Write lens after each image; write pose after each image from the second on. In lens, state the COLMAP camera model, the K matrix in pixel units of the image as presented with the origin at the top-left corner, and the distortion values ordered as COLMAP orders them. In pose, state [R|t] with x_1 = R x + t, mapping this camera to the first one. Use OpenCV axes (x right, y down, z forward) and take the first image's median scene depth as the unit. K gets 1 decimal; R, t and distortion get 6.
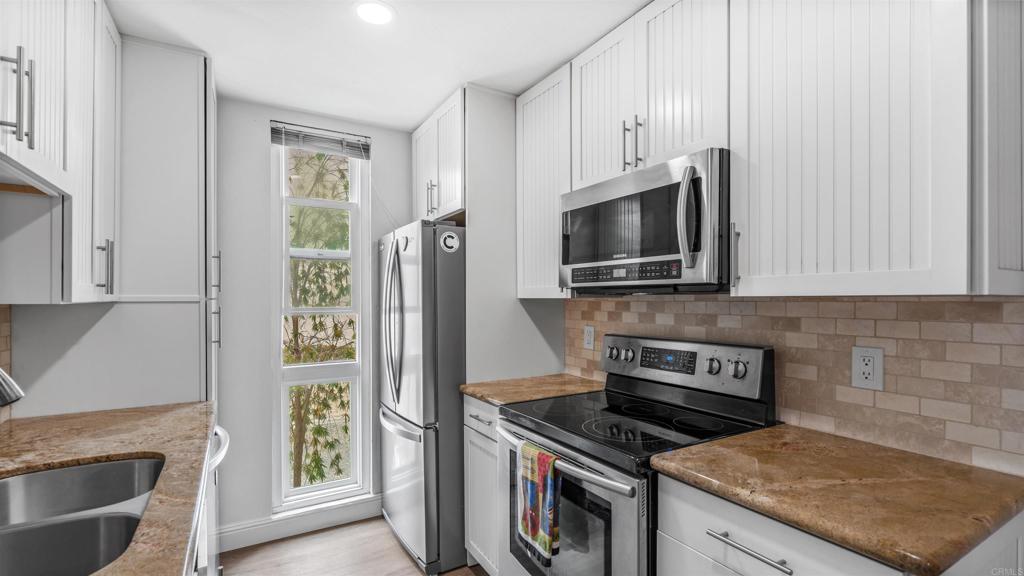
lens RADIAL K [[463.4, 0, 511.4], [0, 463.4, 282.6], [0, 0, 1]] dist [-0.005525, -0.000226]
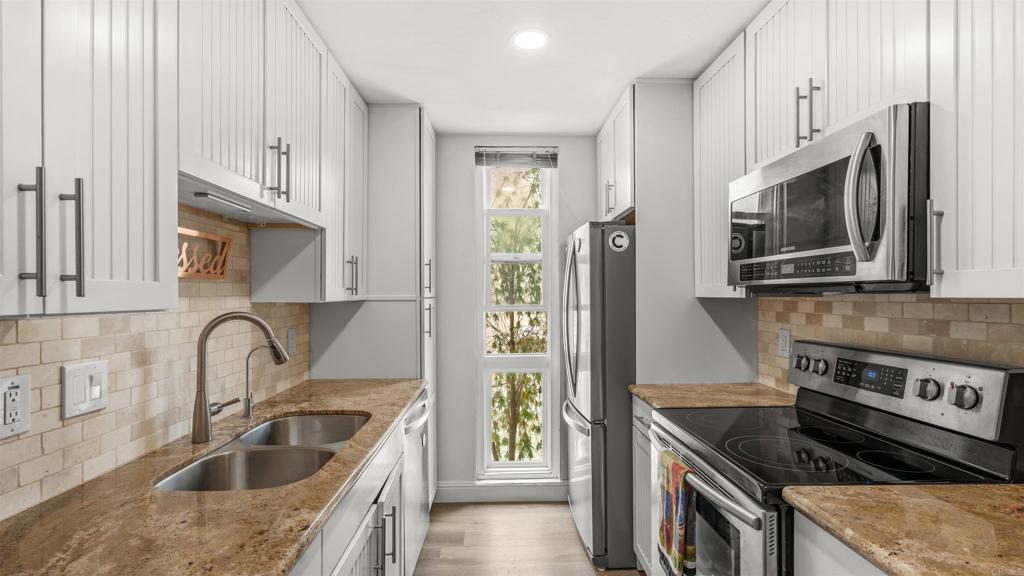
lens RADIAL K [[464.0, 0, 510.4], [0, 464.0, 276.8], [0, 0, 1]] dist [-0.001099, 0.000378]
pose [[0.873227, -0.020457, -0.486883, 0.163867], [0.018527, 0.999790, -0.008780, -0.006593], [0.486961, -0.001353, 0.873423, 0.007522]]
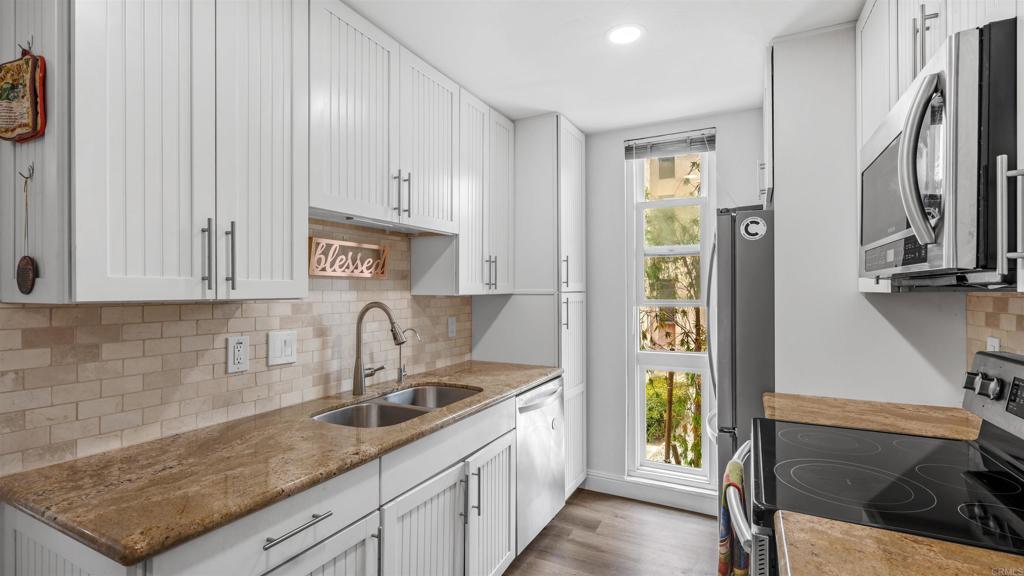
lens RADIAL K [[470.1, 0, 506.2], [0, 470.1, 267.7], [0, 0, 1]] dist [-0.002576, 0.007158]
pose [[0.519878, -0.040979, -0.853257, 0.419941], [0.030180, 0.999106, -0.029595, -0.000421], [0.853707, -0.010365, 0.520650, 0.140440]]
